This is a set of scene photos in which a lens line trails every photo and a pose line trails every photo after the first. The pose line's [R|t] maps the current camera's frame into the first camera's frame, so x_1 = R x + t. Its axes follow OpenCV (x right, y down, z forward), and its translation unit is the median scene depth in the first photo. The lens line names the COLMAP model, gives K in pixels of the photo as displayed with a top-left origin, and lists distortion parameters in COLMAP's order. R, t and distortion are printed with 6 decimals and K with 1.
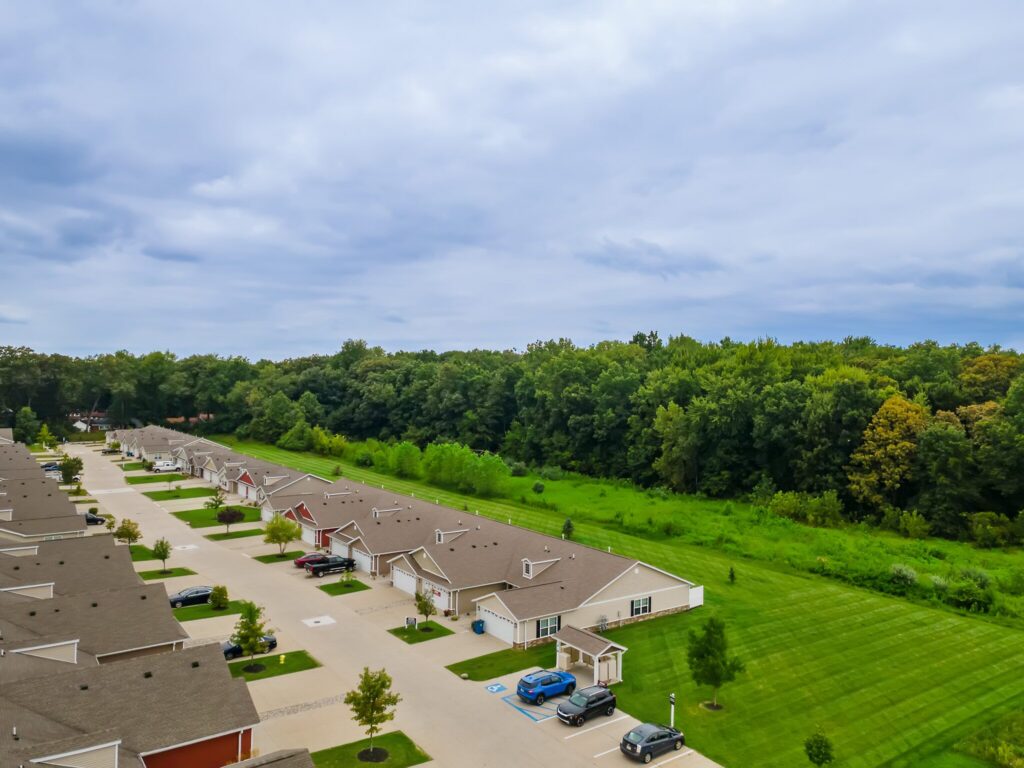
lens RADIAL K [[772.8, 0, 506.0], [0, 772.8, 383.2], [0, 0, 1]] dist [0.080538, -0.011437]
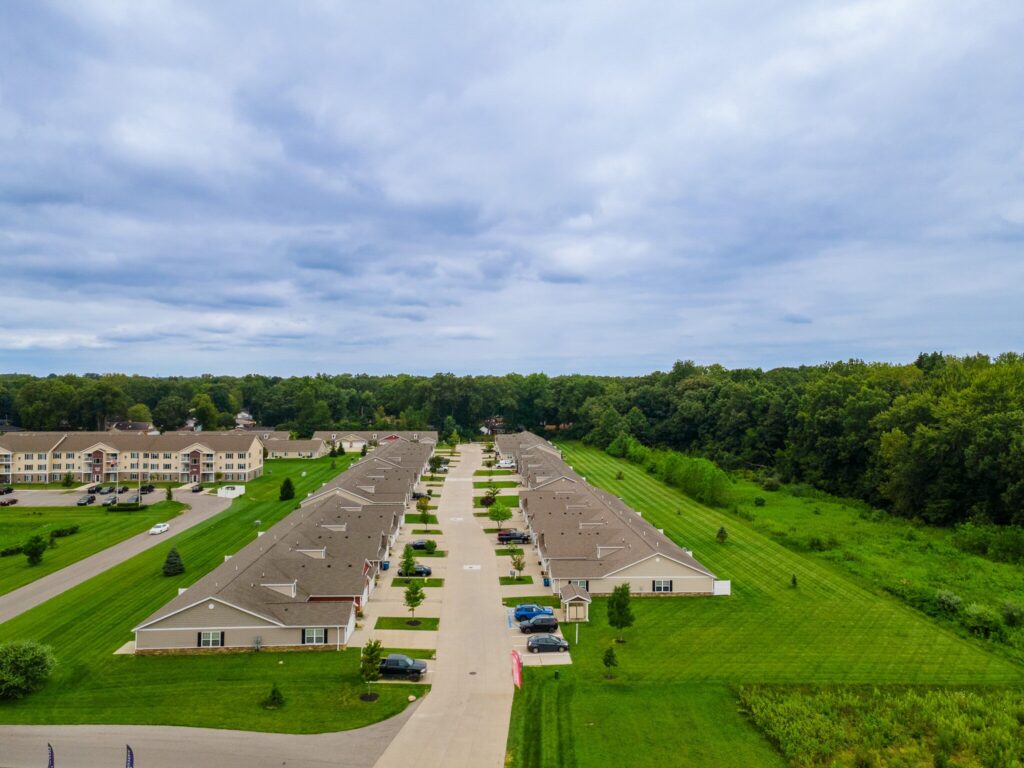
lens RADIAL K [[772.8, 0, 510.8], [0, 772.8, 386.0], [0, 0, 1]] dist [0.080538, -0.011437]
pose [[0.846701, -0.004257, -0.532052, 0.254433], [0.004739, 0.999989, -0.000460, -0.025637], [0.532048, -0.002132, 0.846712, -0.116213]]
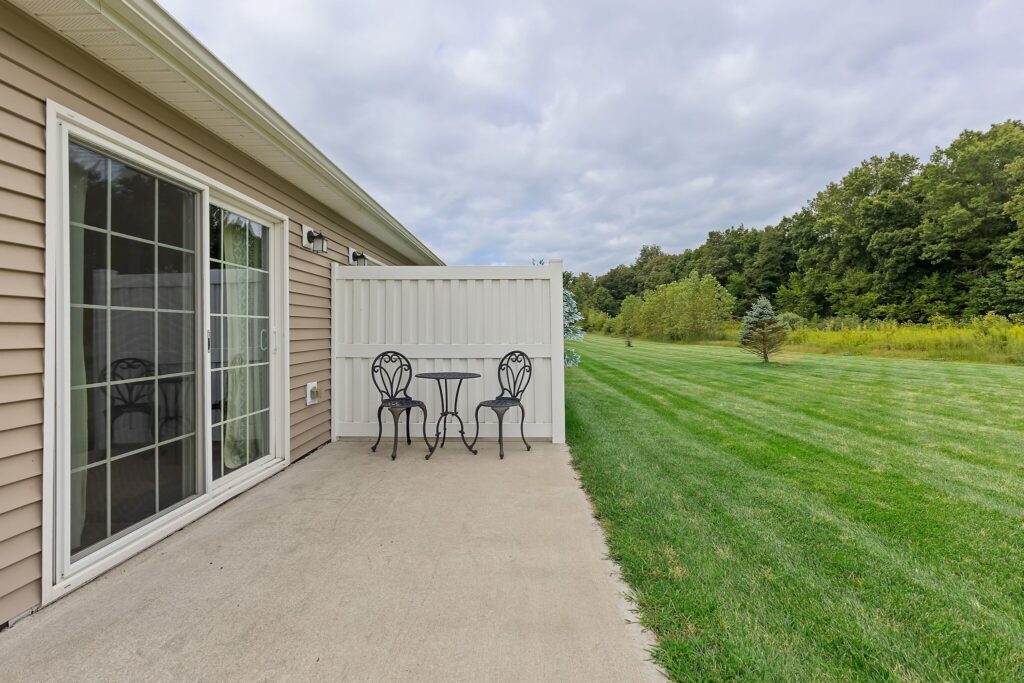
lens RADIAL K [[464.6, 0, 506.6], [0, 464.6, 317.7], [0, 0, 1]] dist [0.005057, -0.002514]
pose [[0.791087, -0.041103, -0.610321, 0.065279], [0.014501, 0.998720, -0.048464, 0.106495], [0.611532, 0.029489, 0.790670, 0.442472]]
